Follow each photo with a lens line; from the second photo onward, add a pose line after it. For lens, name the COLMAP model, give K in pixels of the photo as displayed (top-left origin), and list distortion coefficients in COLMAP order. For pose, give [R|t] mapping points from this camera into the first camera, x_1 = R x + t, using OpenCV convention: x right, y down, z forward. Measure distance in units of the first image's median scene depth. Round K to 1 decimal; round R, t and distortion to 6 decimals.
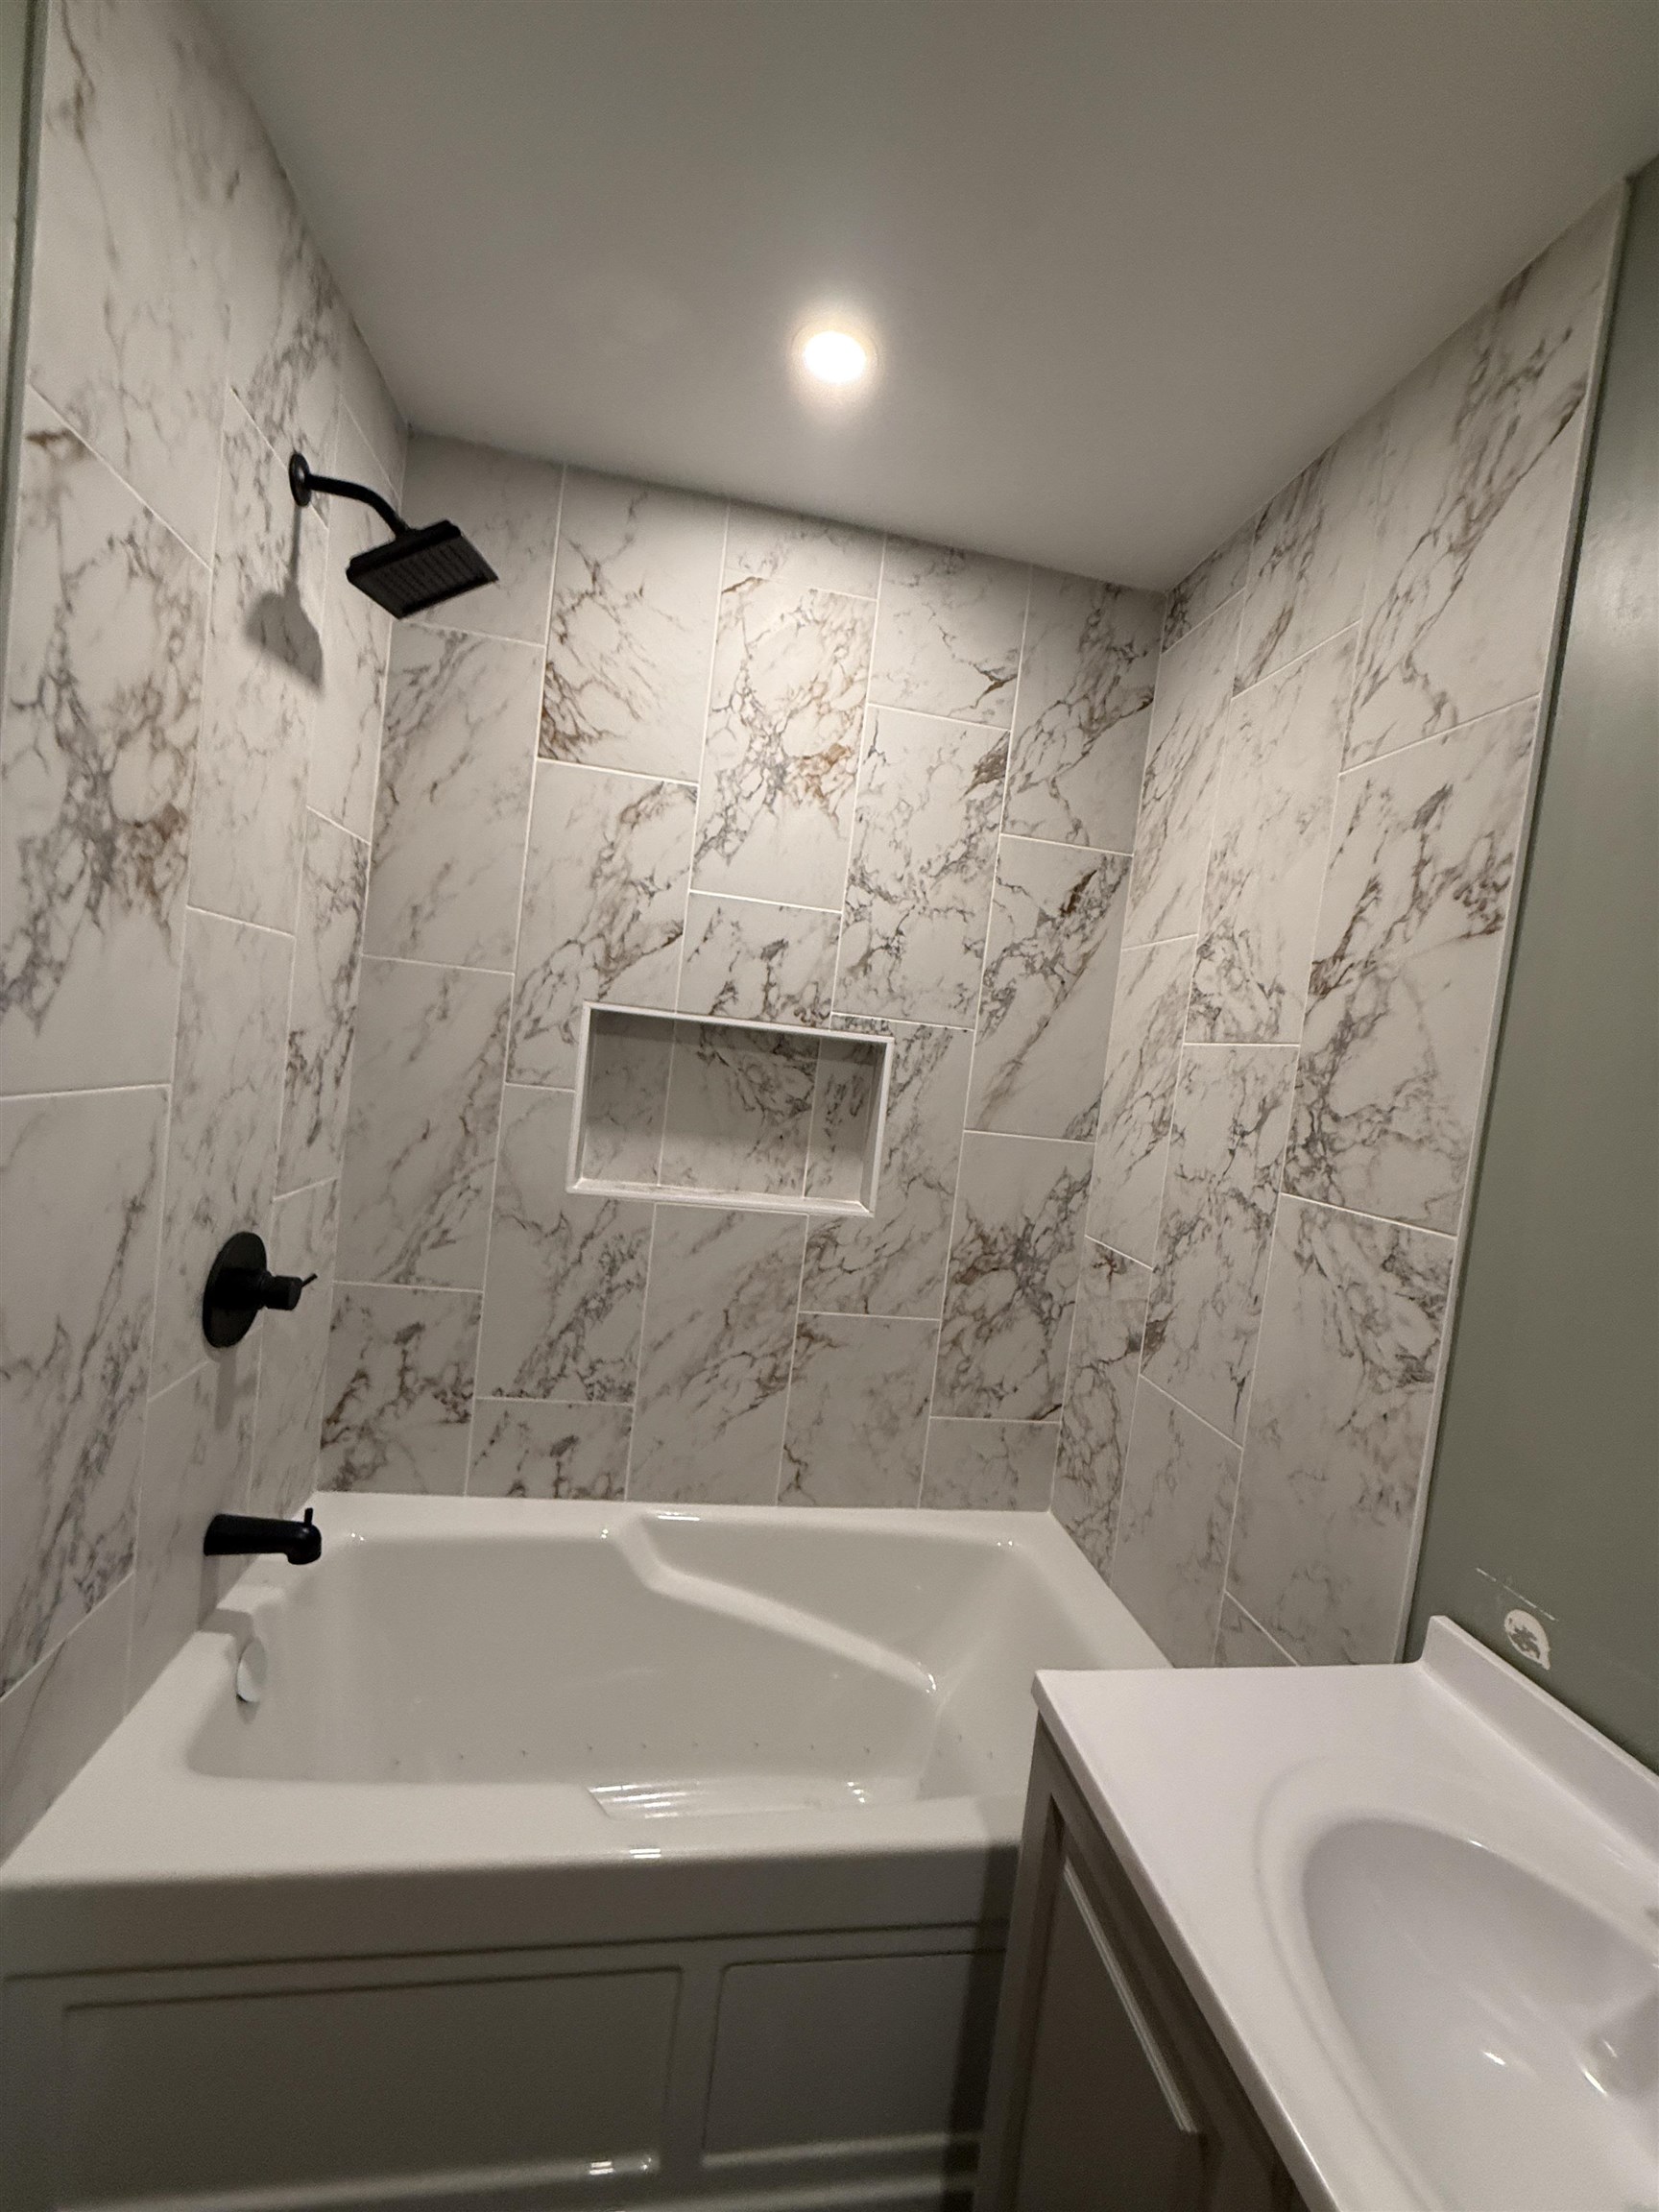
lens RADIAL K [[888.2, 0, 800.3], [0, 888.2, 1102.1], [0, 0, 1]] dist [-0.001698, -0.000637]
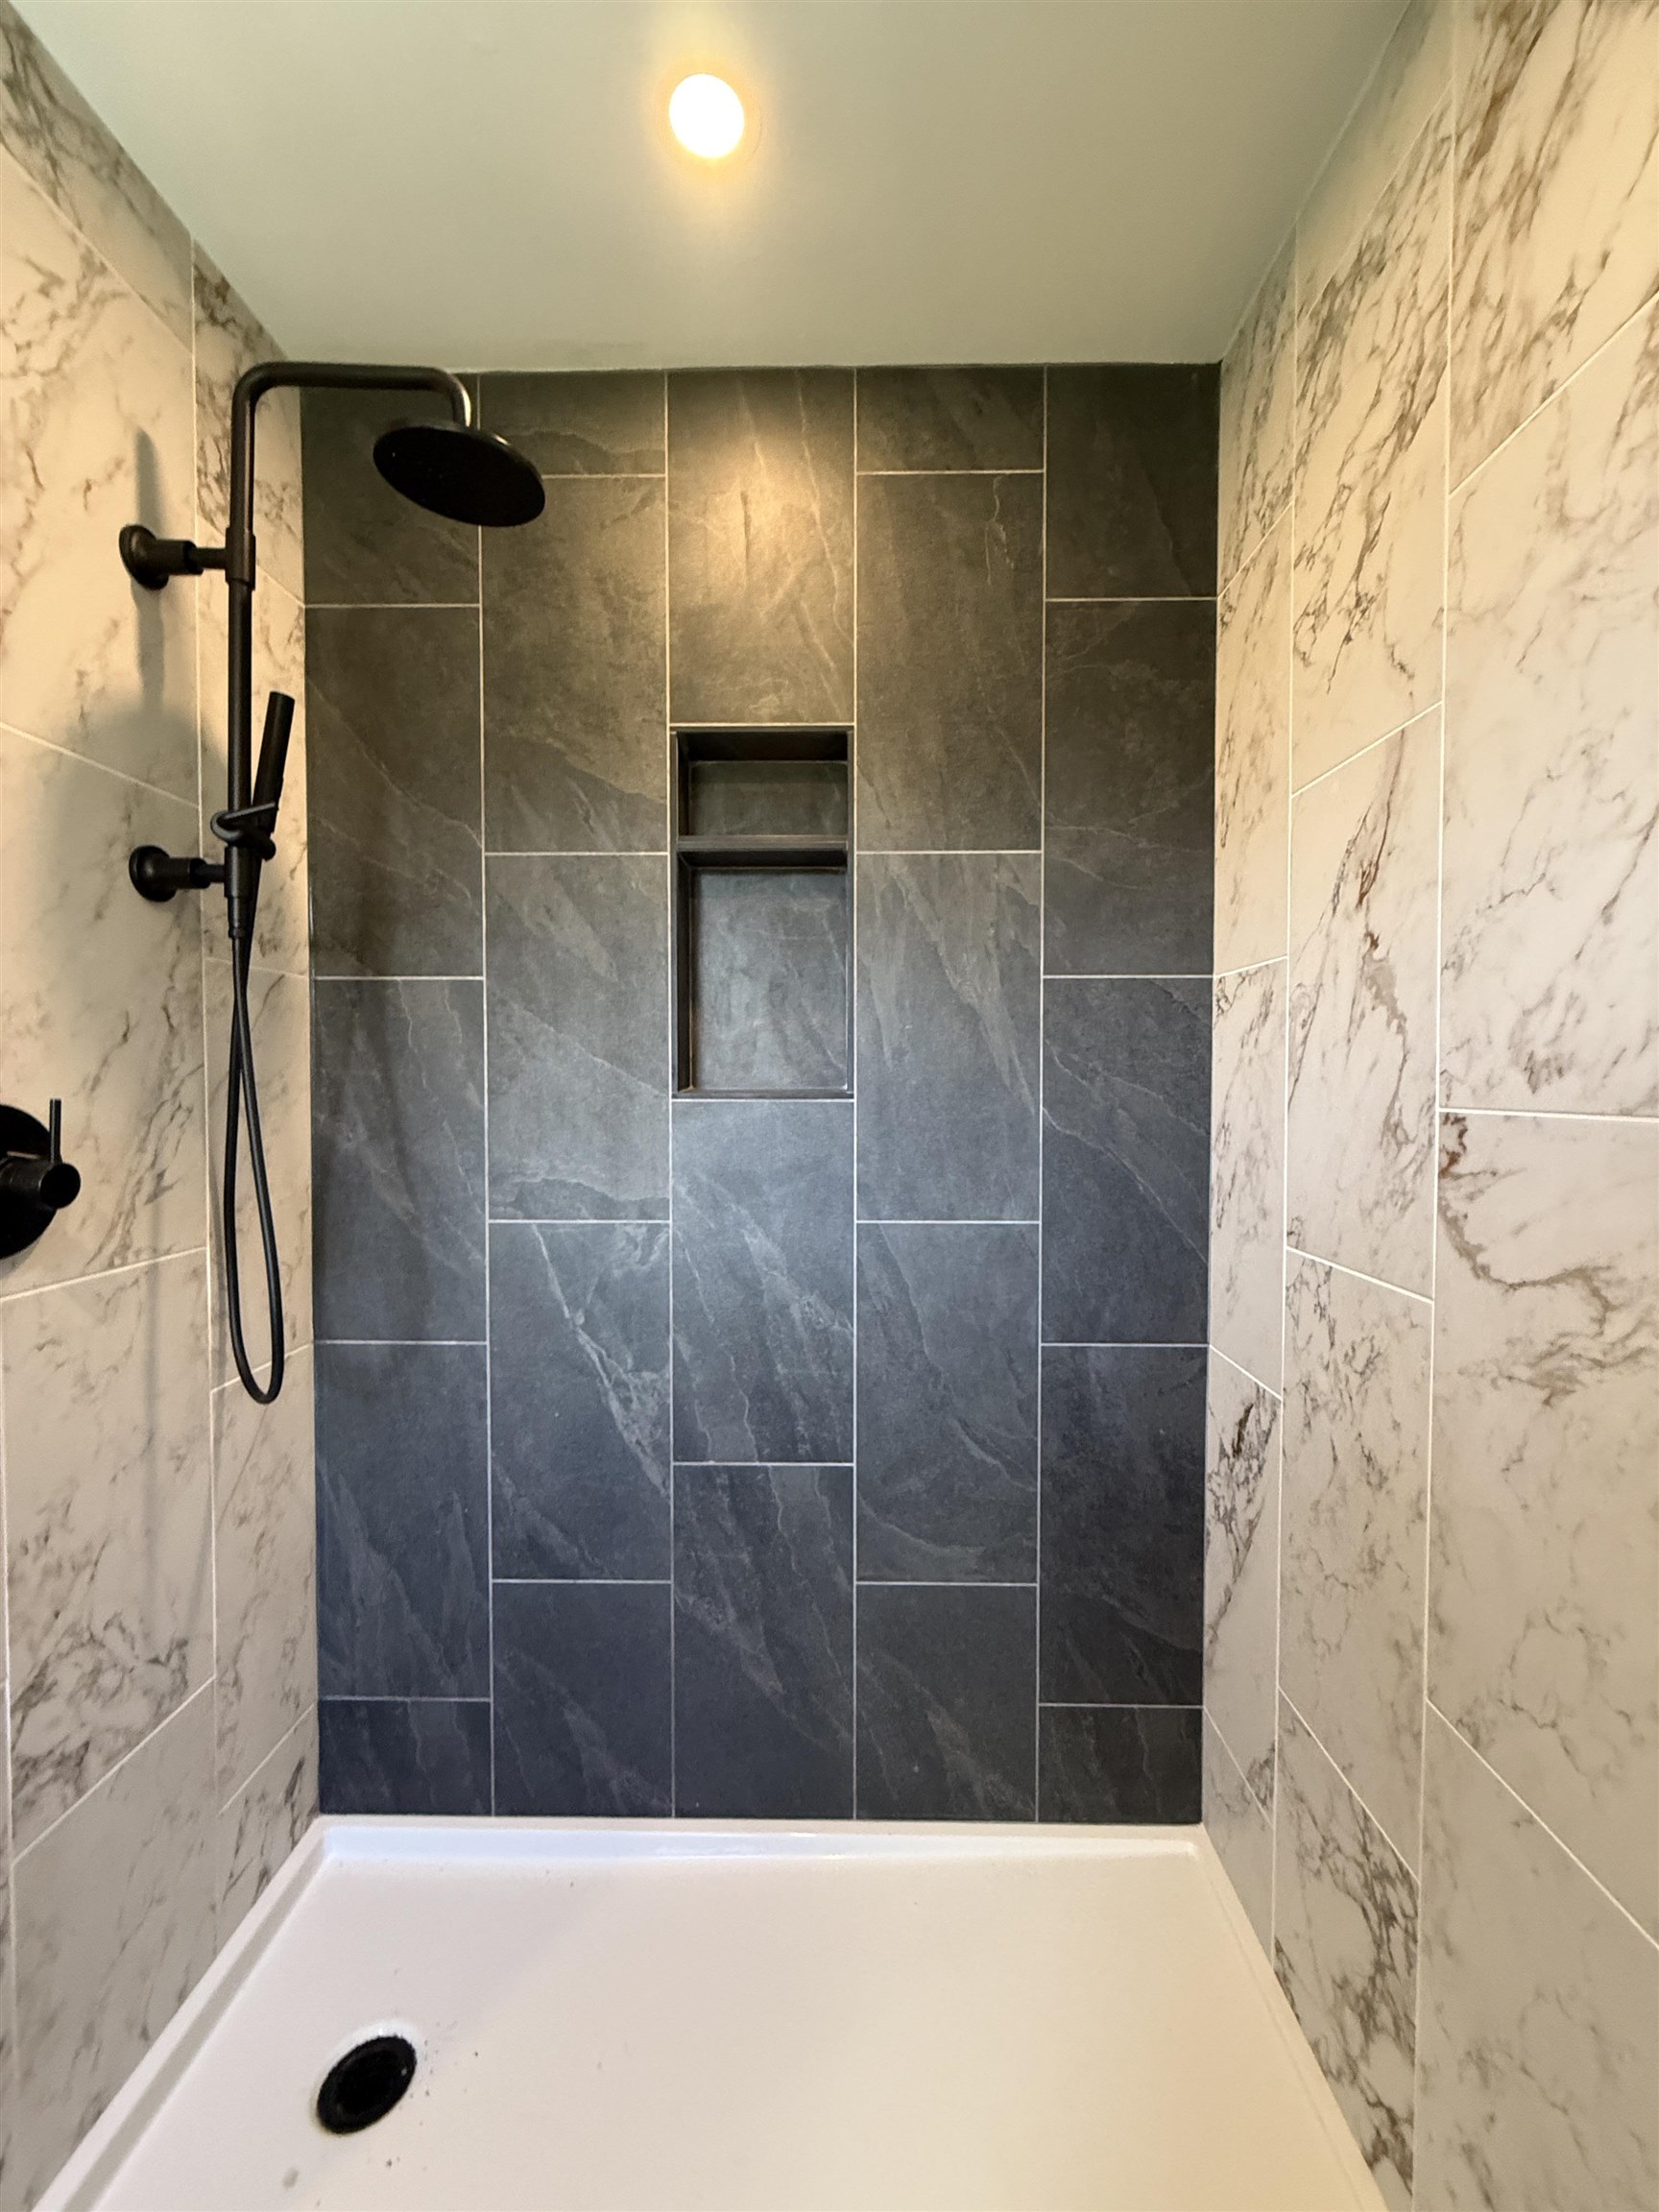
lens RADIAL K [[881.4, 0, 834.6], [0, 881.4, 1105.6], [0, 0, 1]] dist [-0.001101, -0.000154]
pose [[-0.980400, -0.112432, 0.161789, -0.161220], [-0.097609, 0.990502, 0.096841, -0.736386], [-0.171140, 0.079151, -0.982062, 1.562231]]
